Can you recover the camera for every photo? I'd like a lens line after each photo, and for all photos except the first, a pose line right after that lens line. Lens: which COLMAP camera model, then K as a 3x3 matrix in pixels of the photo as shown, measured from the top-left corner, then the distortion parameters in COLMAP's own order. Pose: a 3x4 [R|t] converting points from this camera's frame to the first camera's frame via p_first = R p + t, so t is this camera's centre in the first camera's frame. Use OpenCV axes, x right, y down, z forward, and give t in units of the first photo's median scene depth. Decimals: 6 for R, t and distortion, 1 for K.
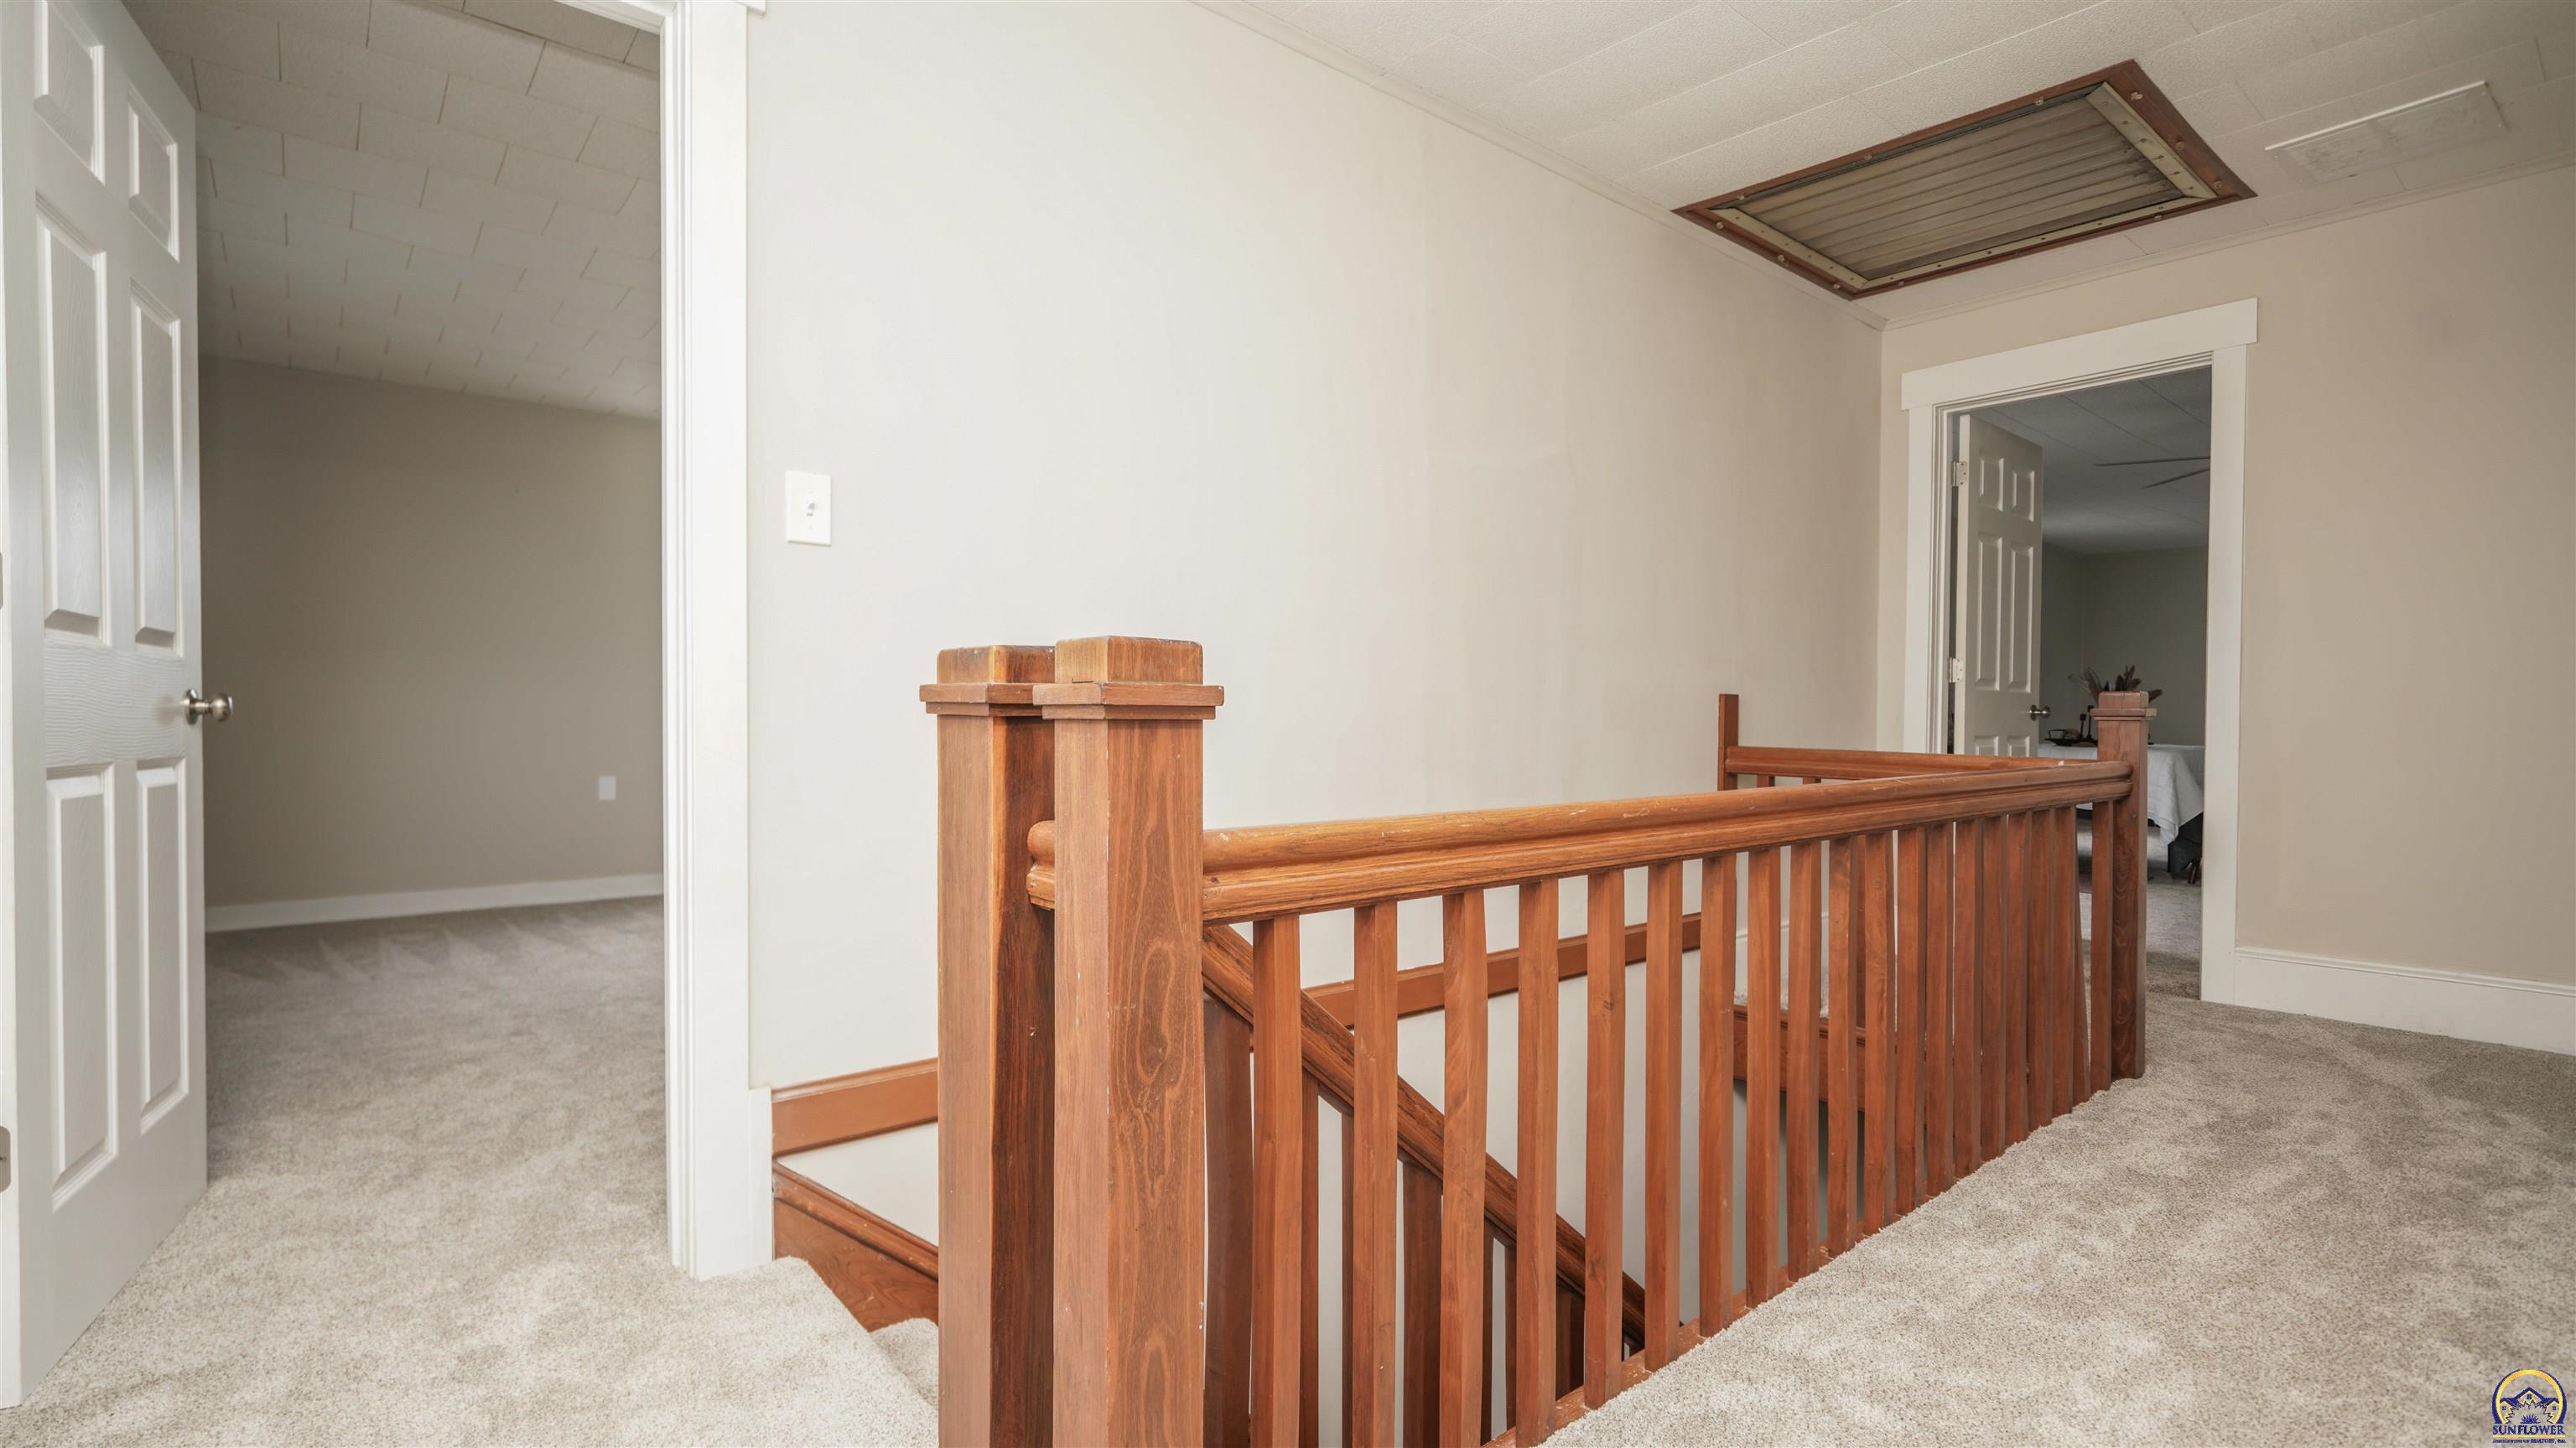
lens RADIAL K [[1219.4, 0, 1279.6], [0, 1219.4, 713.6], [0, 0, 1]] dist [0.001874, 0.000339]
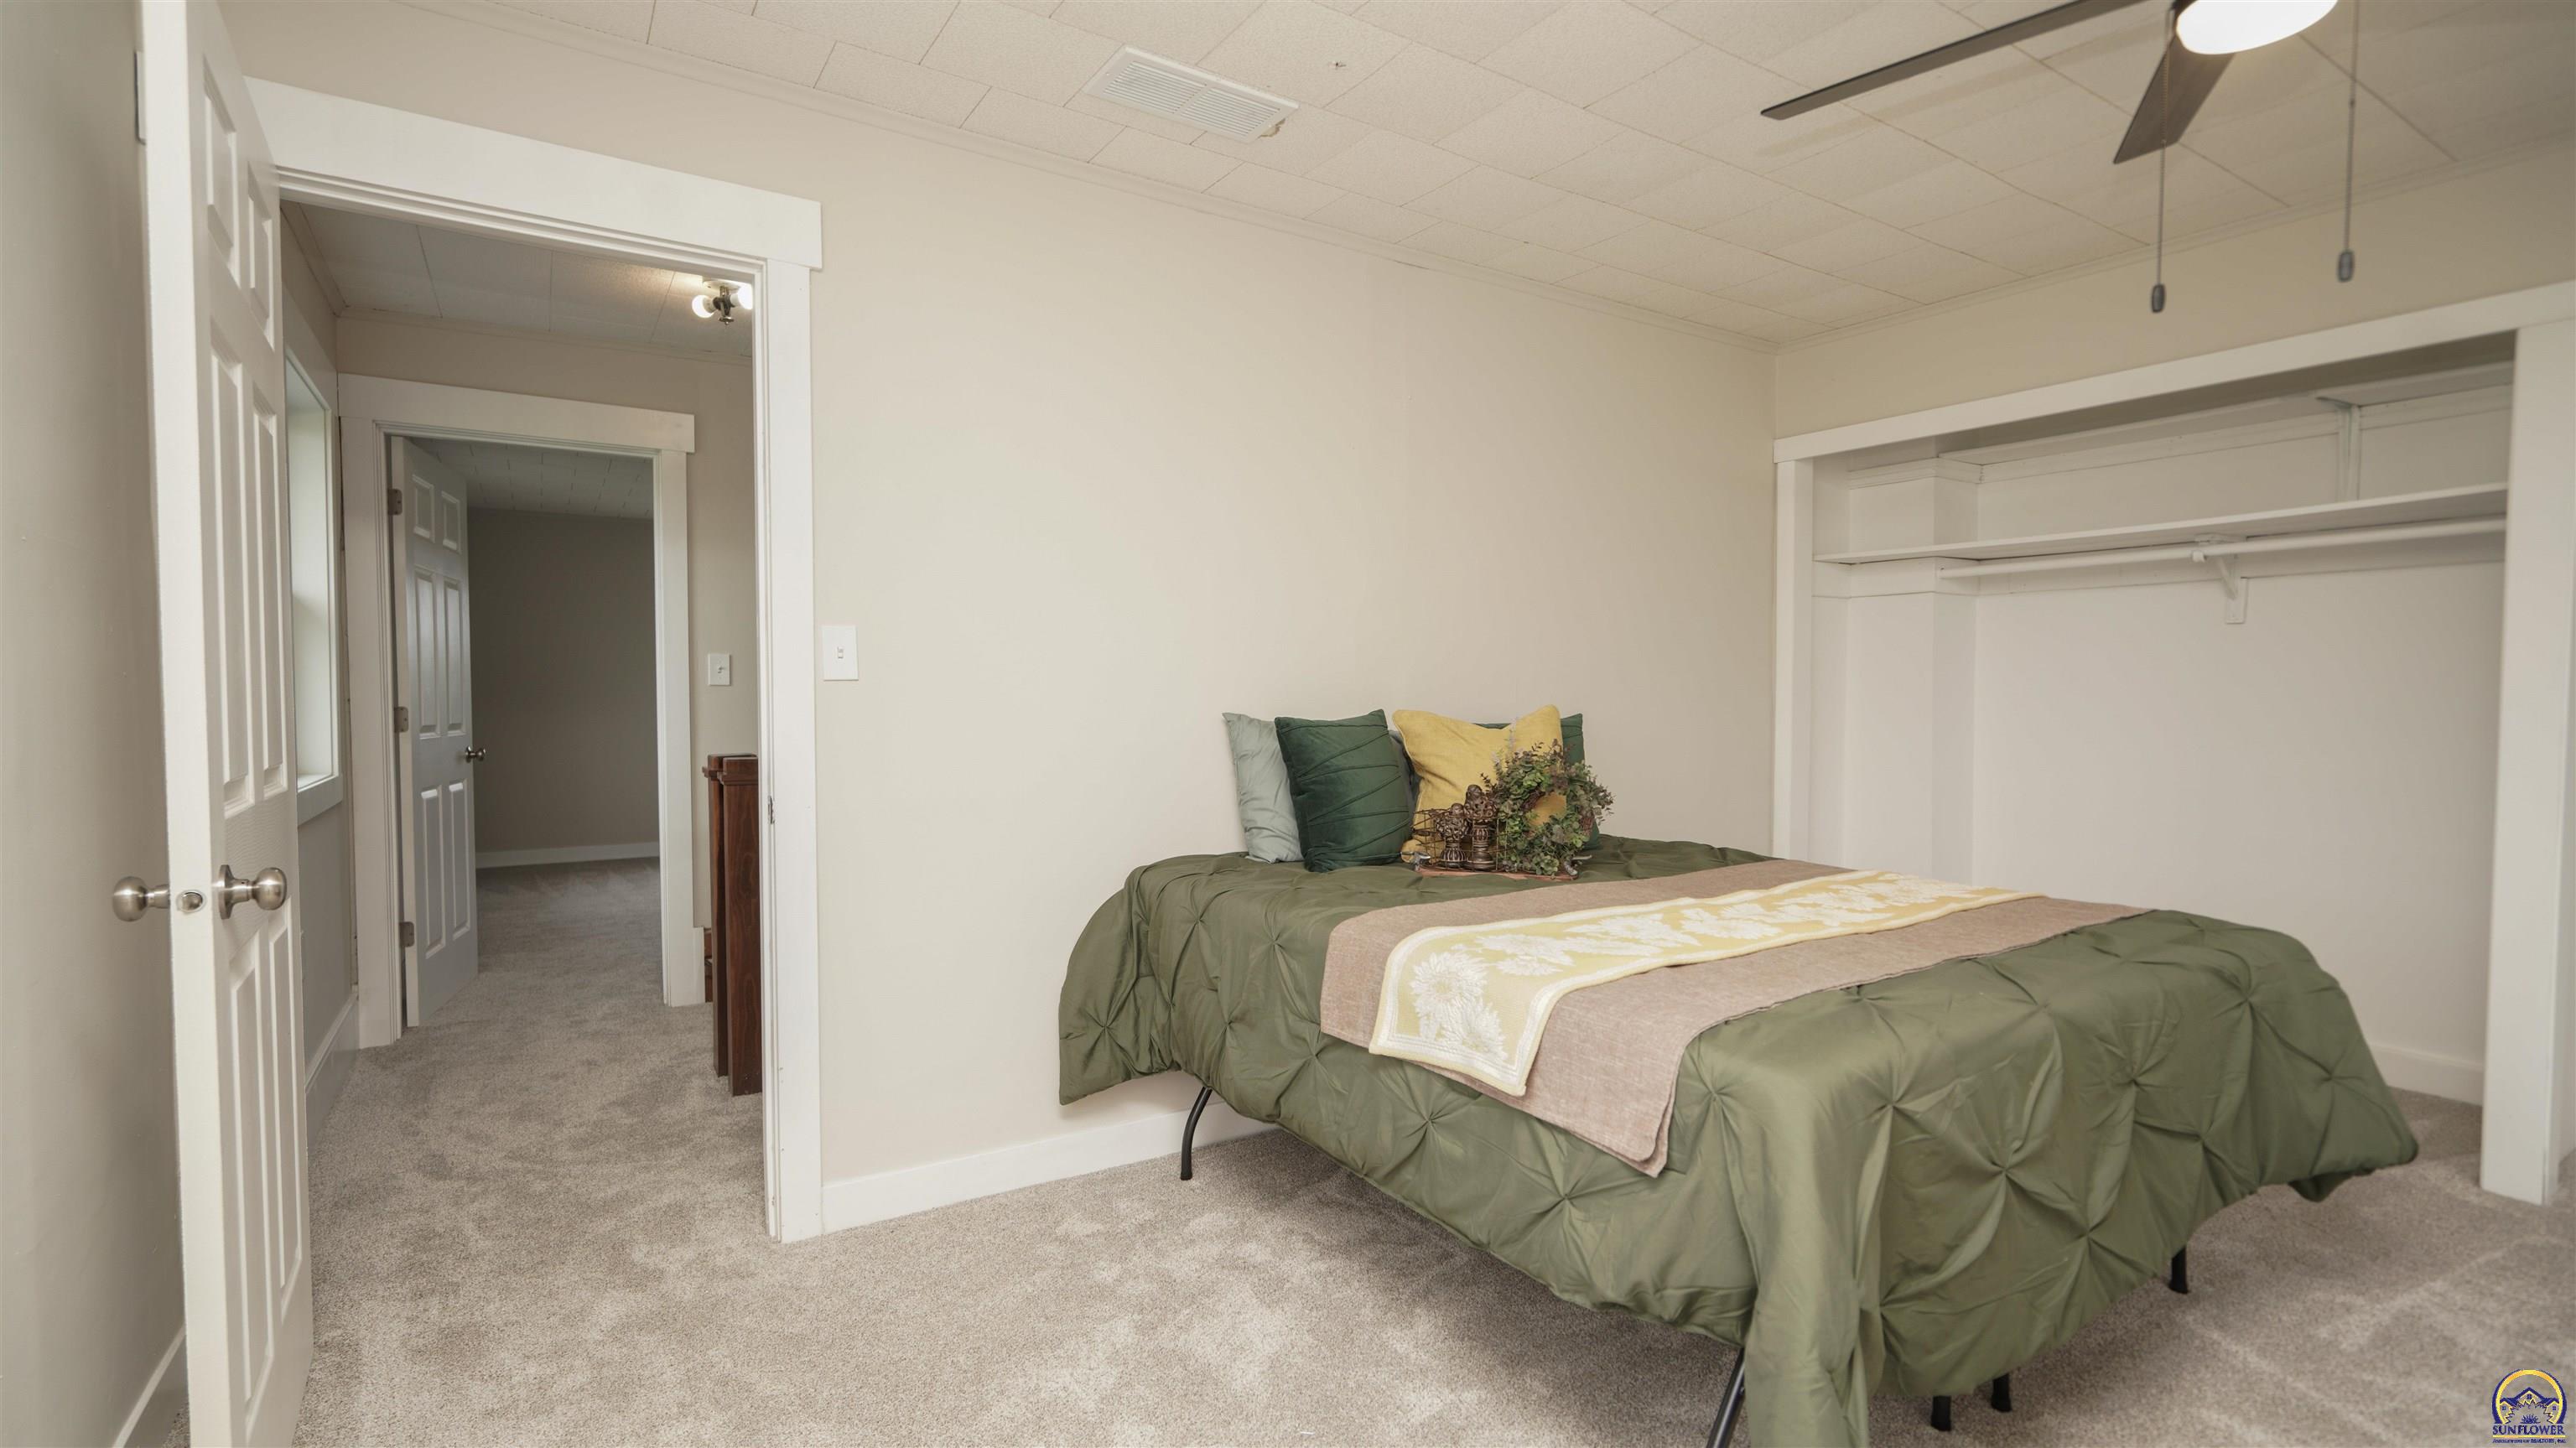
lens RADIAL K [[1183.3, 0, 1251.1], [0, 1183.3, 740.6], [0, 0, 1]] dist [0.005591, 0.000338]
pose [[0.990202, 0.003765, -0.139590, 0.786852], [-0.000288, 0.999689, 0.024918, -0.083322], [0.139640, -0.024634, 0.989896, -0.901079]]
